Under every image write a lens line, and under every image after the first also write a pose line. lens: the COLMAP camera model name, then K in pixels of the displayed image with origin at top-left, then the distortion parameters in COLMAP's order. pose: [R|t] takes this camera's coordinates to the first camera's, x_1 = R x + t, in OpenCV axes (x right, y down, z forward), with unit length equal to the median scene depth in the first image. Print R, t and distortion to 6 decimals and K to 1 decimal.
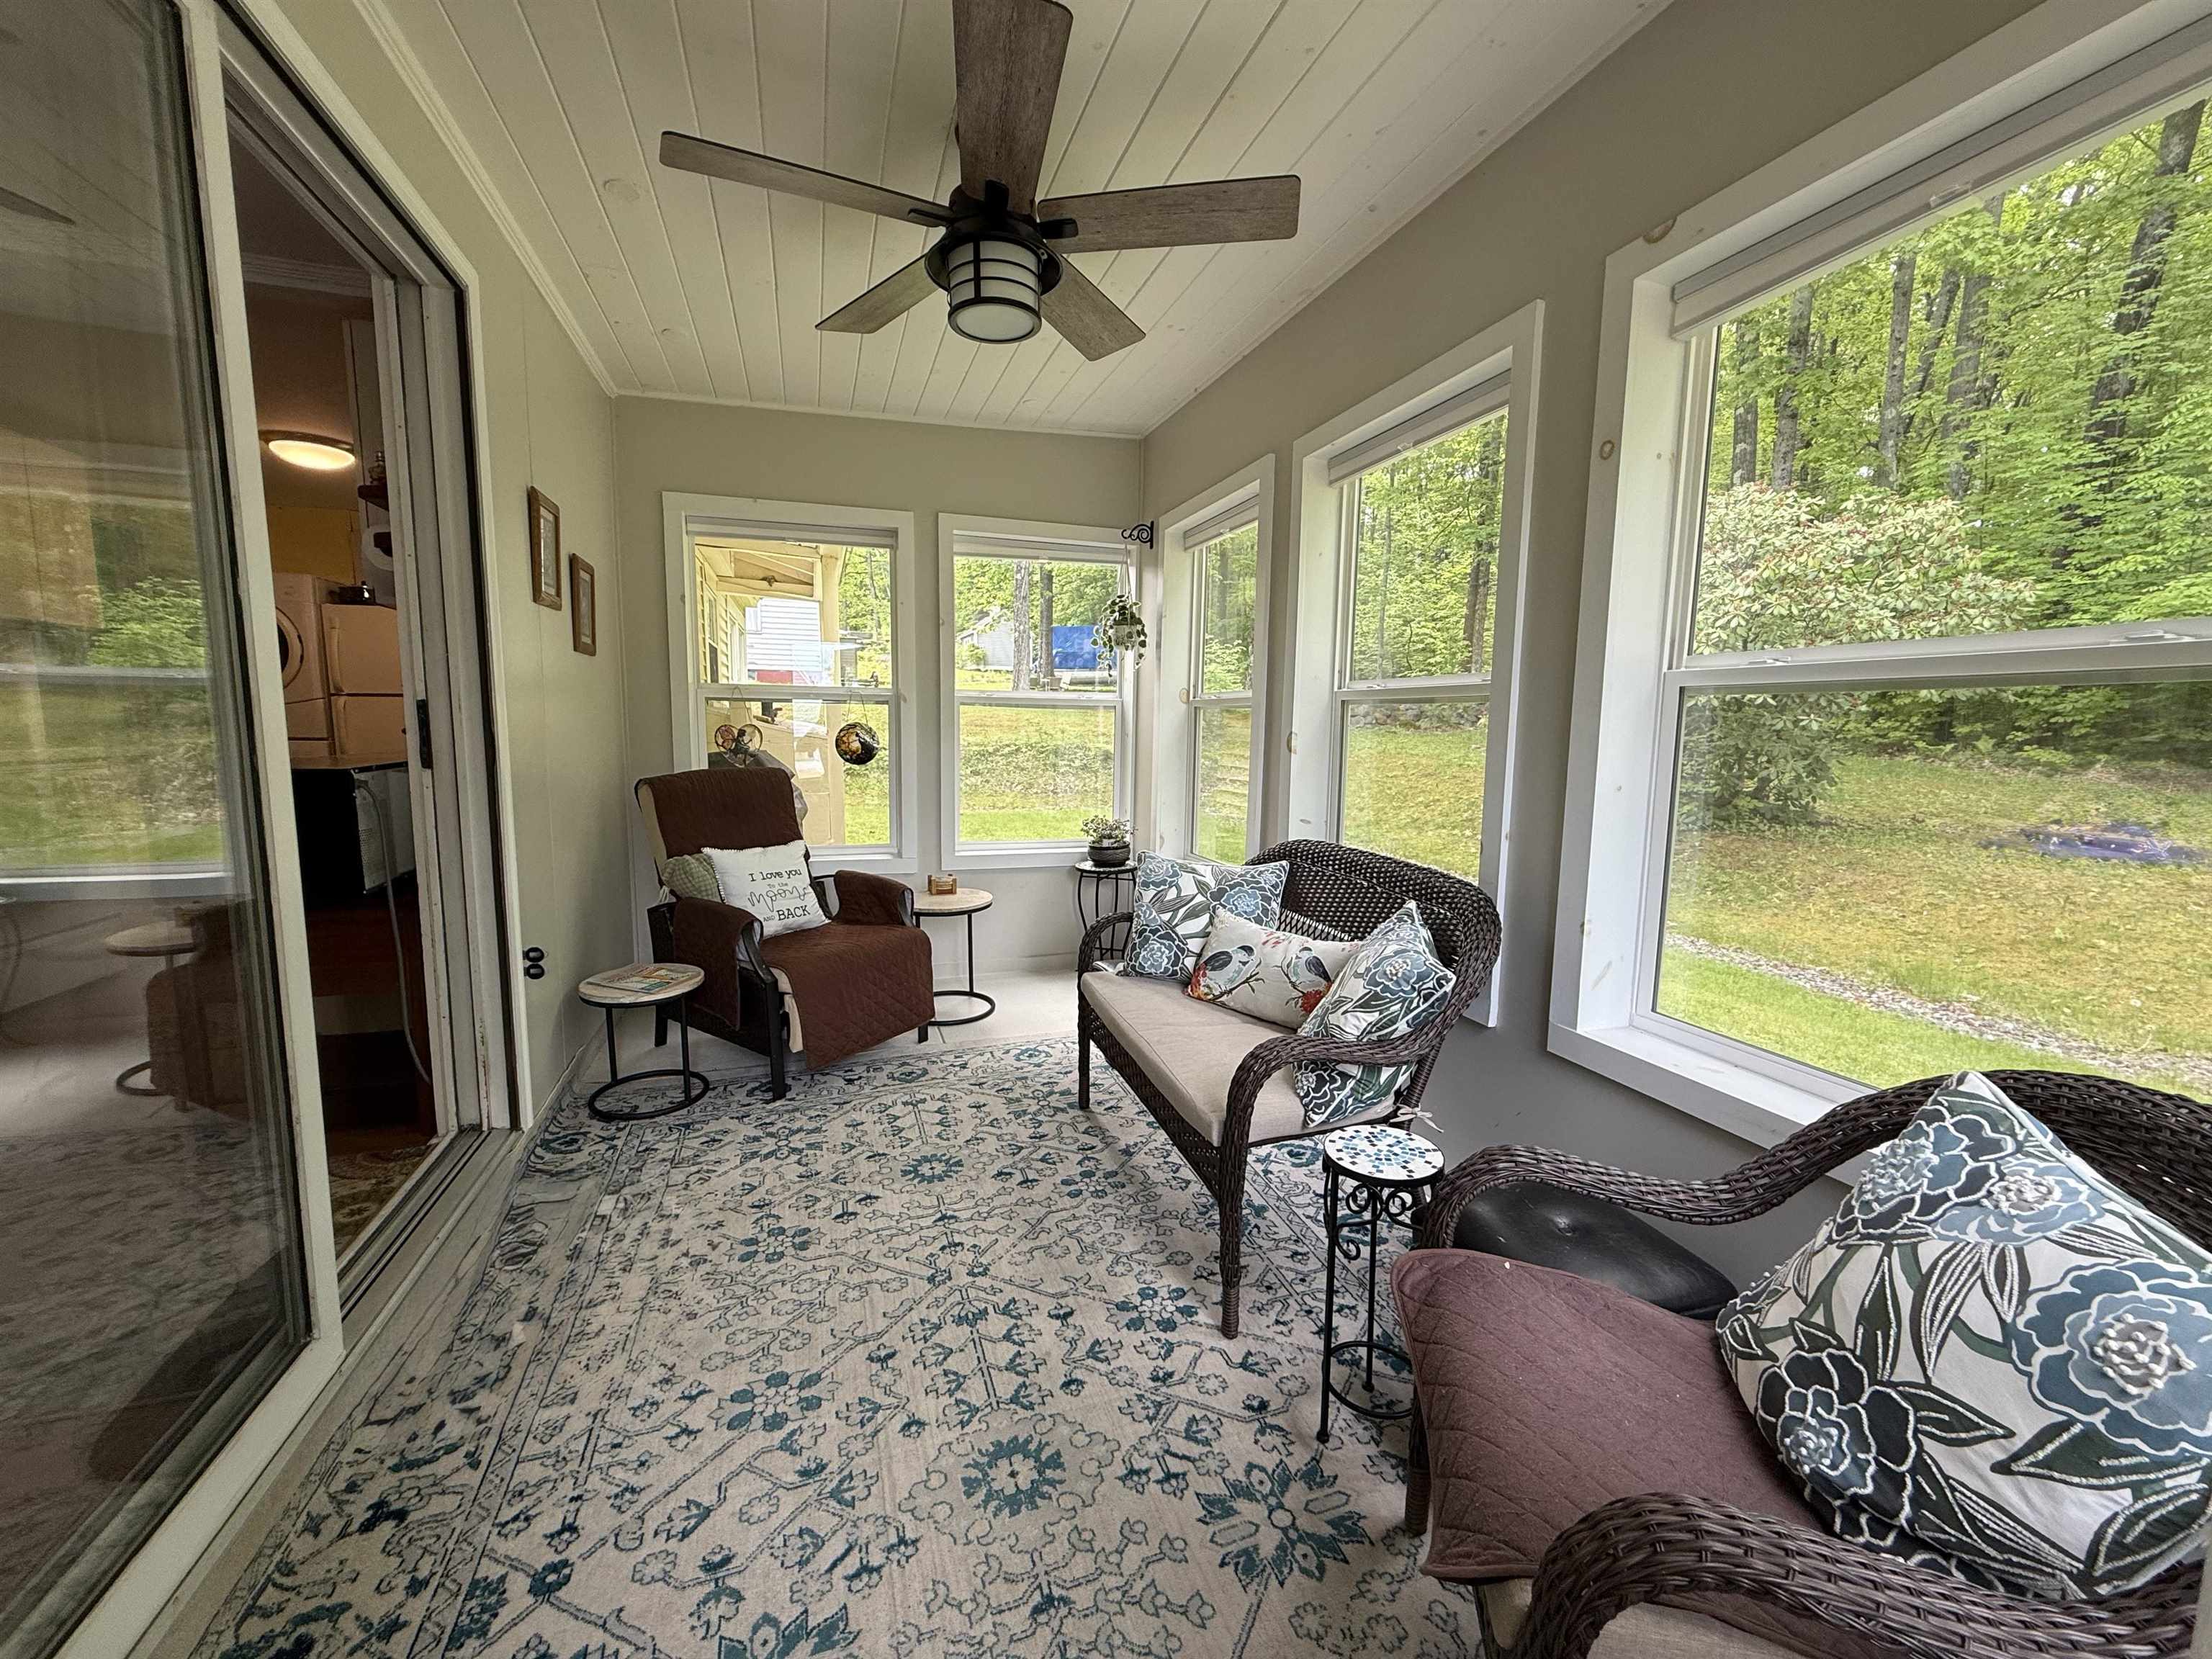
lens RADIAL K [[876.8, 0, 1092.4], [0, 876.8, 829.5], [0, 0, 1]] dist [0.001011, -0.000526]
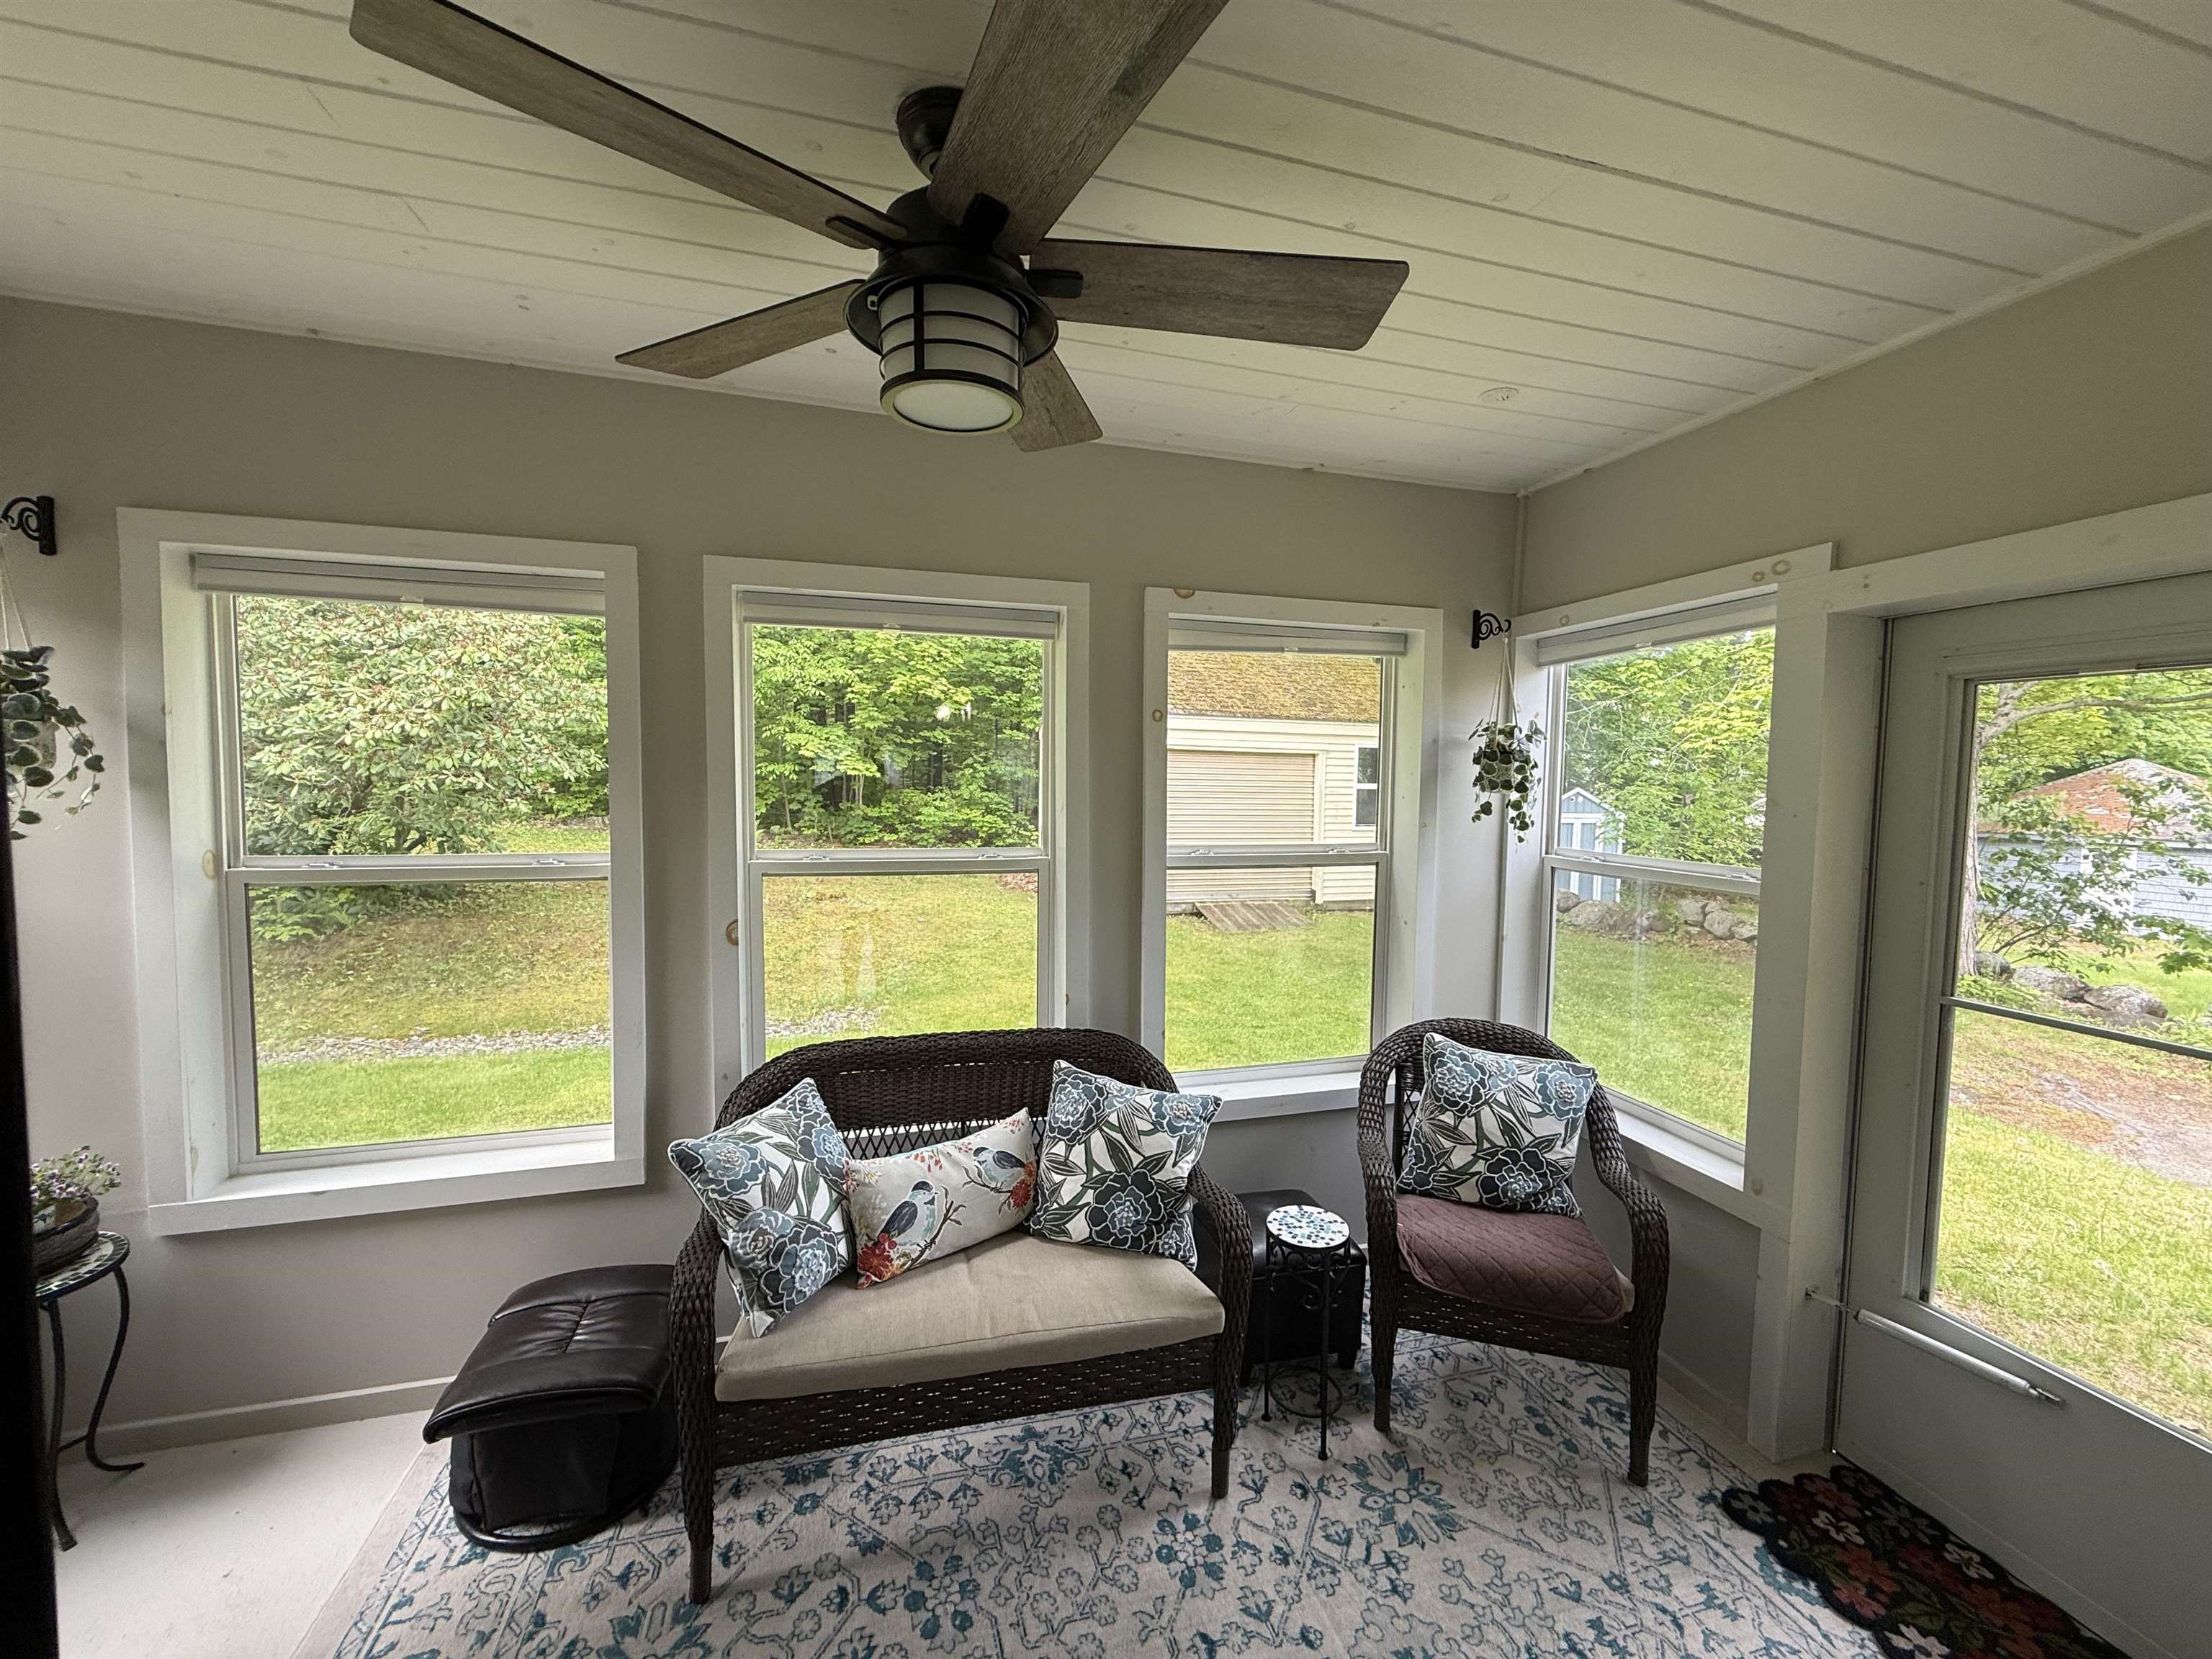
lens RADIAL K [[876.8, 0, 1108.9], [0, 876.8, 830.3], [0, 0, 1]] dist [0.001011, -0.000526]
pose [[0.025065, -0.068320, 0.997349, -0.849998], [0.107041, 0.992110, 0.065271, -0.320505], [-0.993939, 0.105122, 0.032180, 0.978126]]
